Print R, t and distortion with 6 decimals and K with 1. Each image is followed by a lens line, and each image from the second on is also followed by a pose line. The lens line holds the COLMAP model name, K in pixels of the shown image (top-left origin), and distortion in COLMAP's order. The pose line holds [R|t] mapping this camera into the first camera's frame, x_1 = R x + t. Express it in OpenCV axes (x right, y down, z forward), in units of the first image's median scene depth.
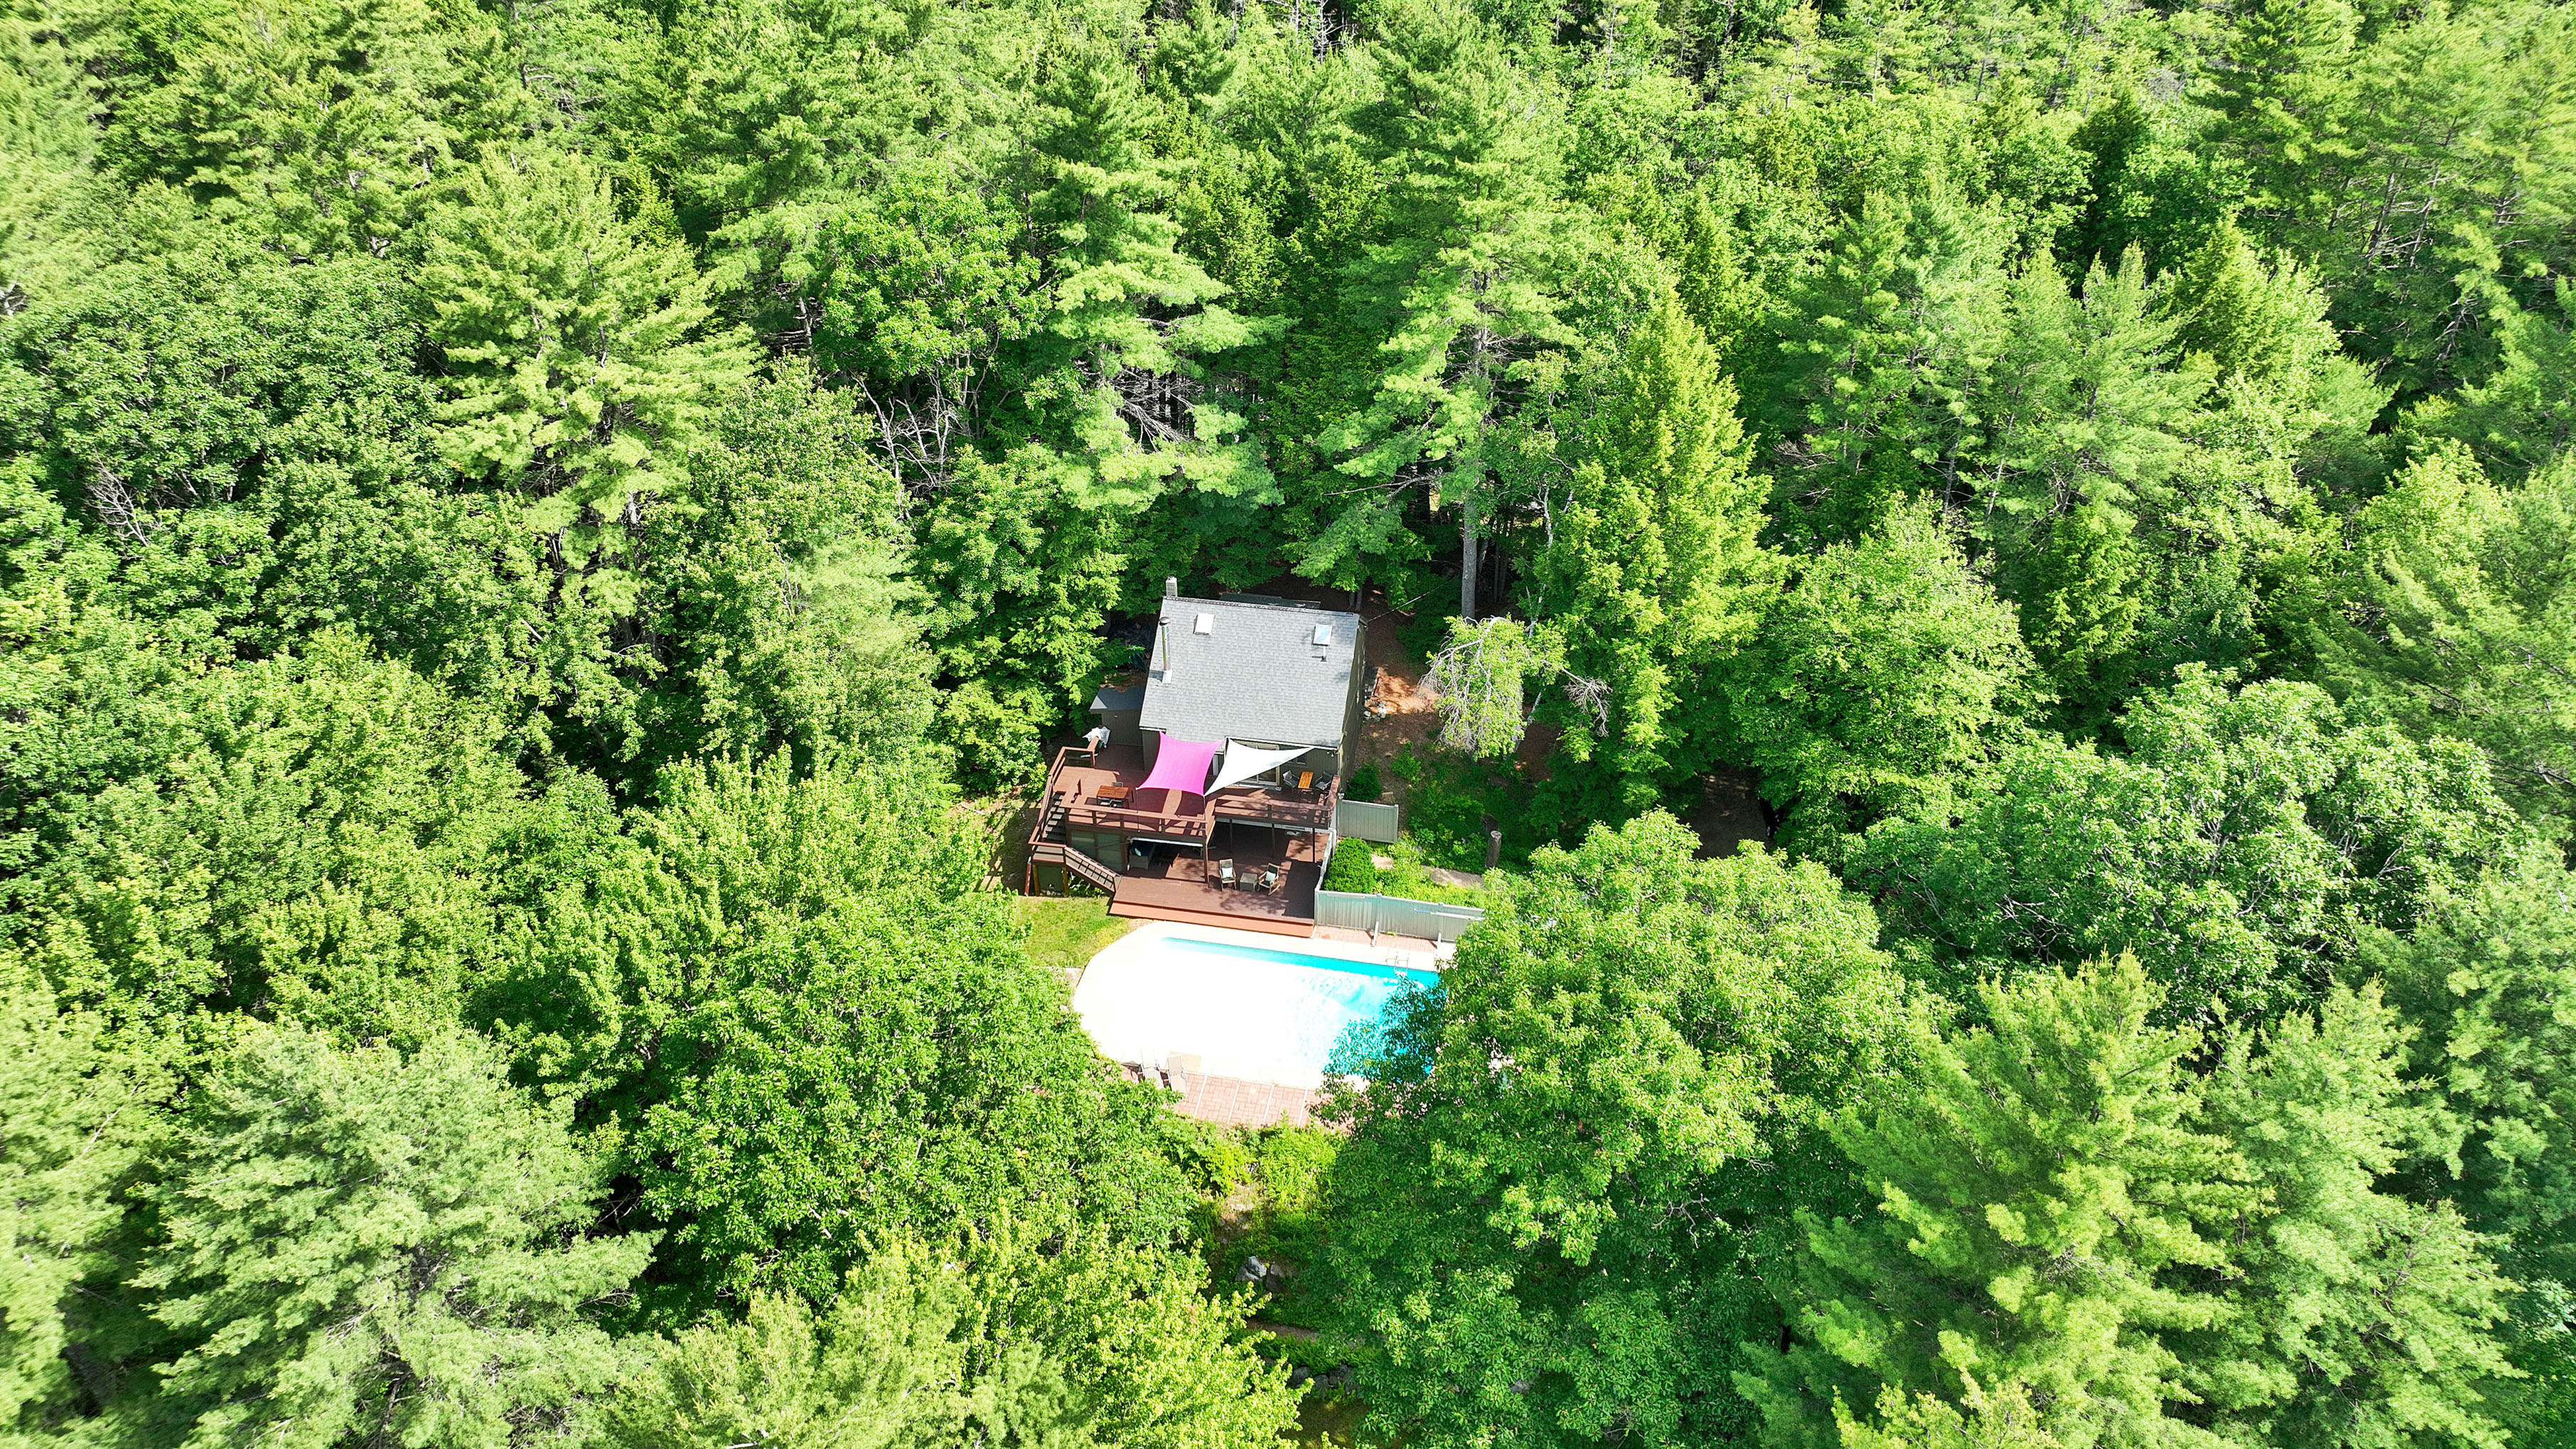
lens RADIAL K [[1779.5, 0, 1297.7], [0, 1779.5, 720.1], [0, 0, 1]] dist [0.009786, 0.003968]
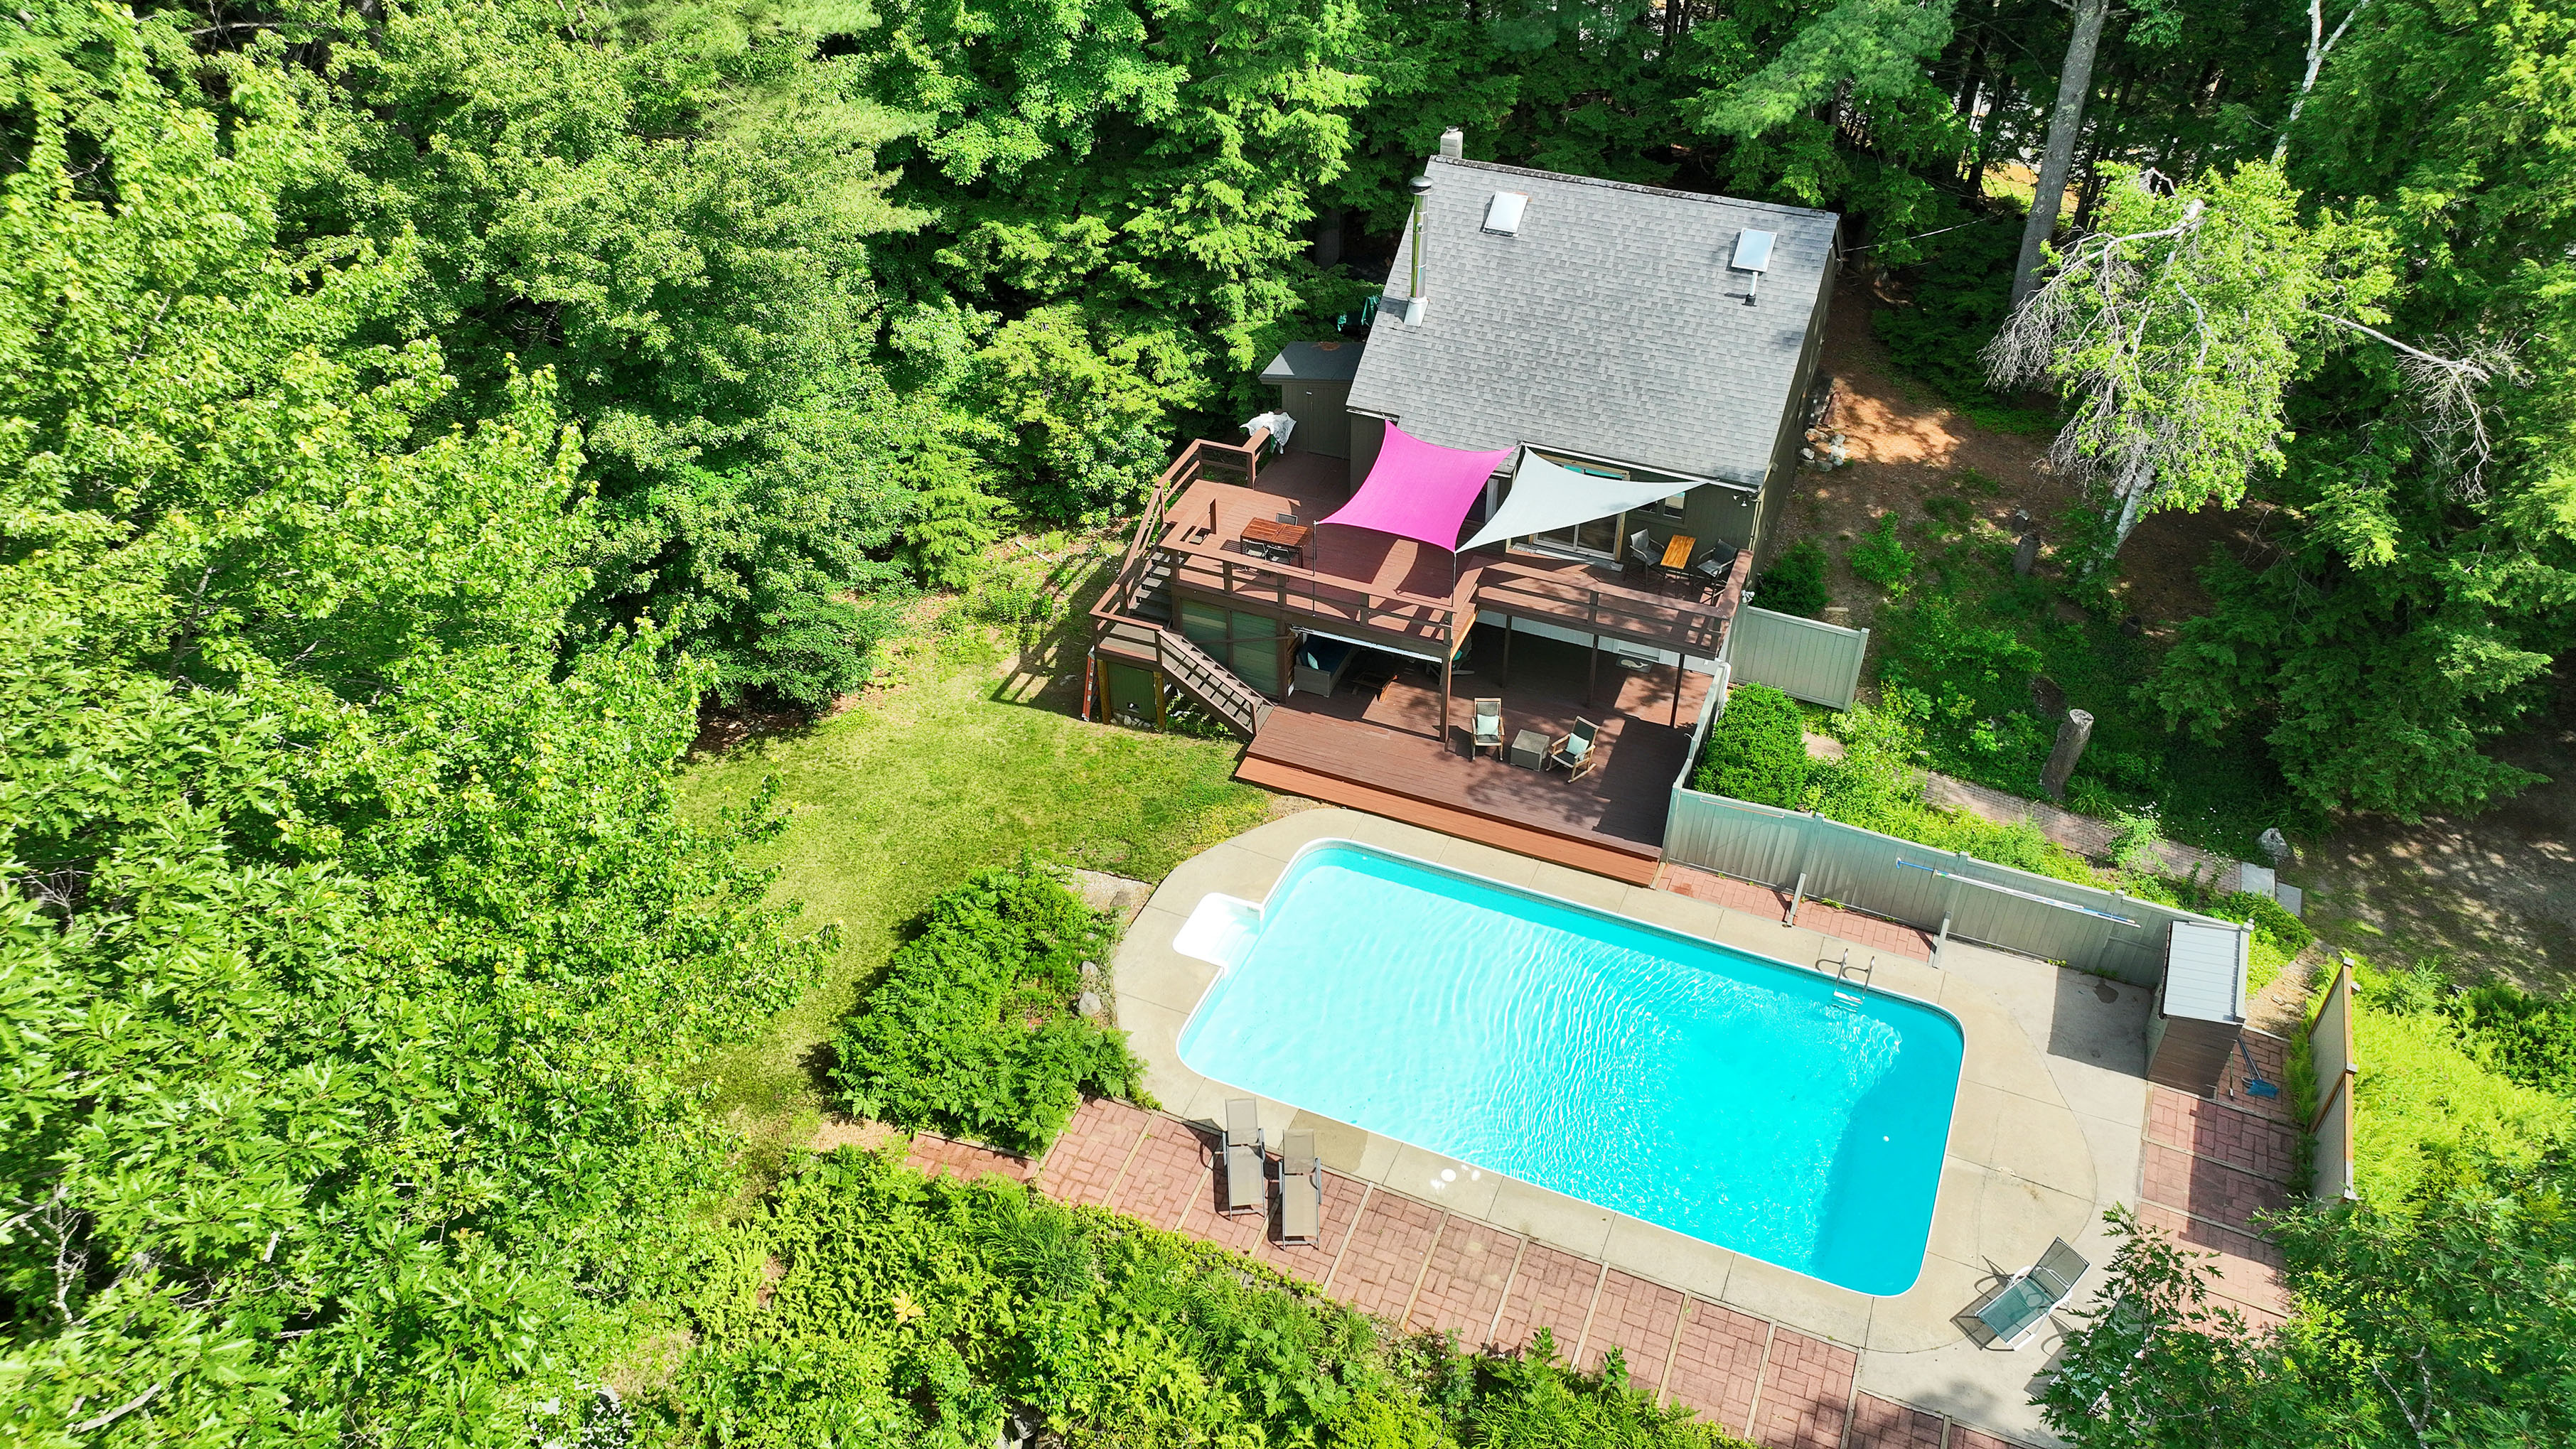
lens RADIAL K [[1779.5, 0, 1285.9], [0, 1779.5, 706.7], [0, 0, 1]] dist [0.009786, 0.003968]
pose [[0.976826, 0.123743, -0.174640, -0.009777], [-0.111563, 0.990695, 0.077955, 0.049774], [0.182662, -0.056665, 0.981542, 0.521667]]
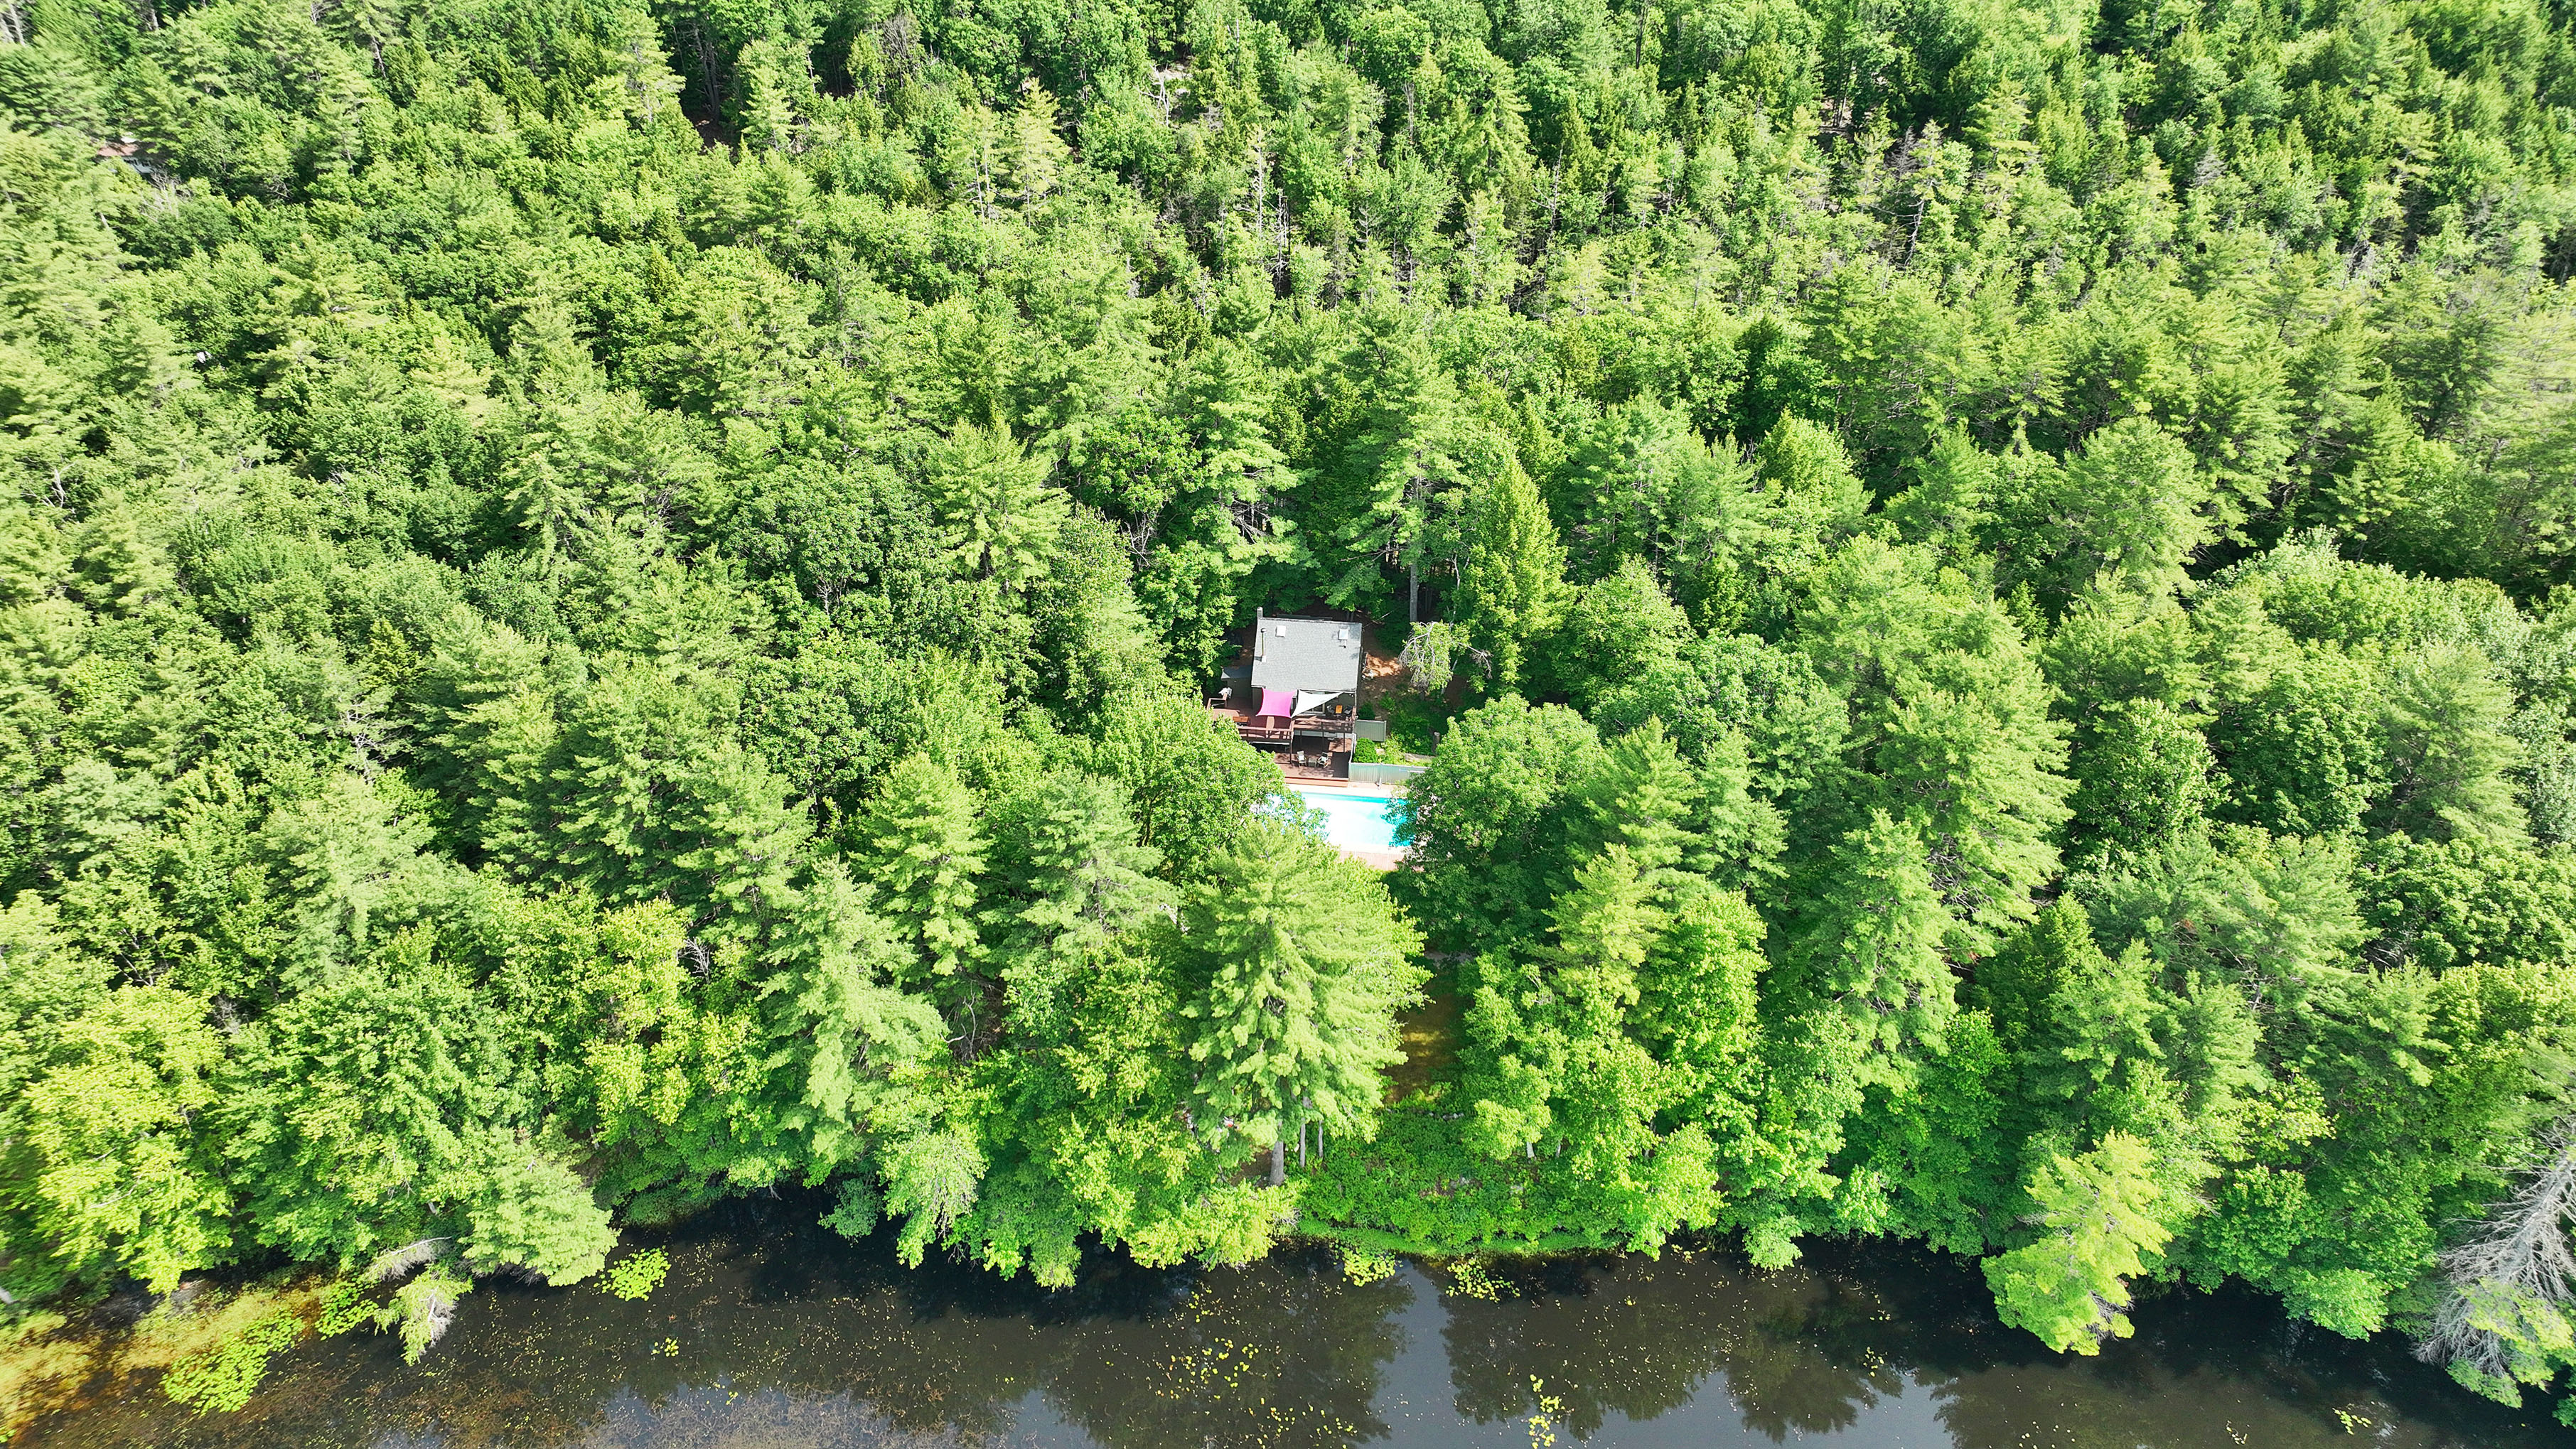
lens RADIAL K [[1779.5, 0, 1296.6], [0, 1779.5, 711.9], [0, 0, 1]] dist [0.009786, 0.003968]
pose [[0.997171, -0.039283, 0.064079, -0.167445], [0.040197, 0.999107, -0.013038, 0.060426], [-0.063510, 0.015577, 0.997860, -0.942447]]
